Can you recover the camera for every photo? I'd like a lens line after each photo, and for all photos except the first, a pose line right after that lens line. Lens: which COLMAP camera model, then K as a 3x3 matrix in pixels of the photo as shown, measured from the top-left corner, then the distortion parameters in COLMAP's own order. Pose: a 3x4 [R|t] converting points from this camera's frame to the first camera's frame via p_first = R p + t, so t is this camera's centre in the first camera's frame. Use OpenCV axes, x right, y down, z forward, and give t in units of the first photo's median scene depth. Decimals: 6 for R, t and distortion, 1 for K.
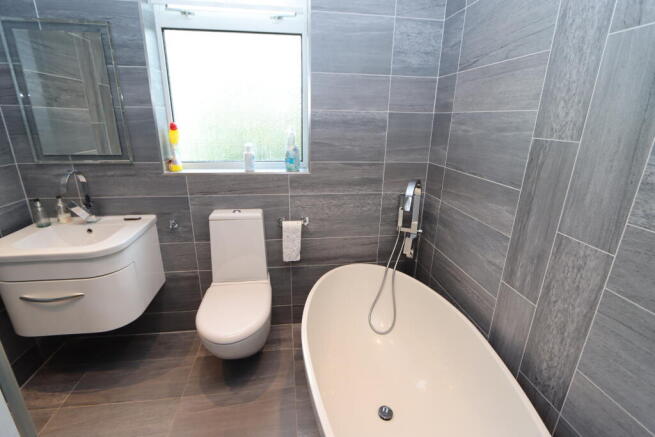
lens RADIAL K [[309.6, 0, 327.5], [0, 309.6, 218.5], [0, 0, 1]] dist [-0.015583, 0.000965]
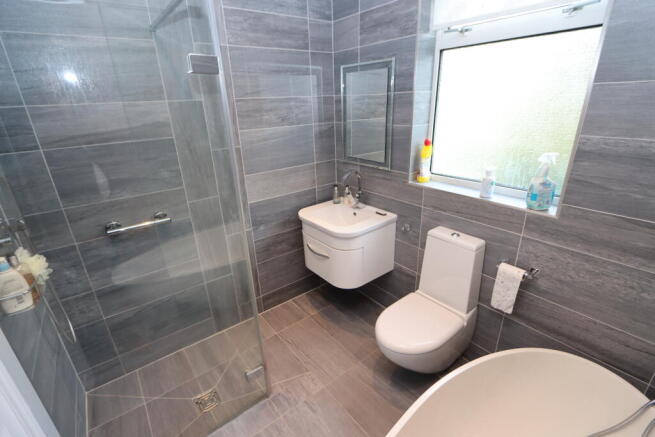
lens RADIAL K [[309.6, 0, 327.5], [0, 309.6, 218.5], [0, 0, 1]] dist [-0.015583, 0.000965]
pose [[0.492595, 0.285296, -0.822166, 0.290621], [-0.227532, 0.954097, 0.194753, -0.168528], [0.839988, 0.091135, 0.534897, 0.138464]]
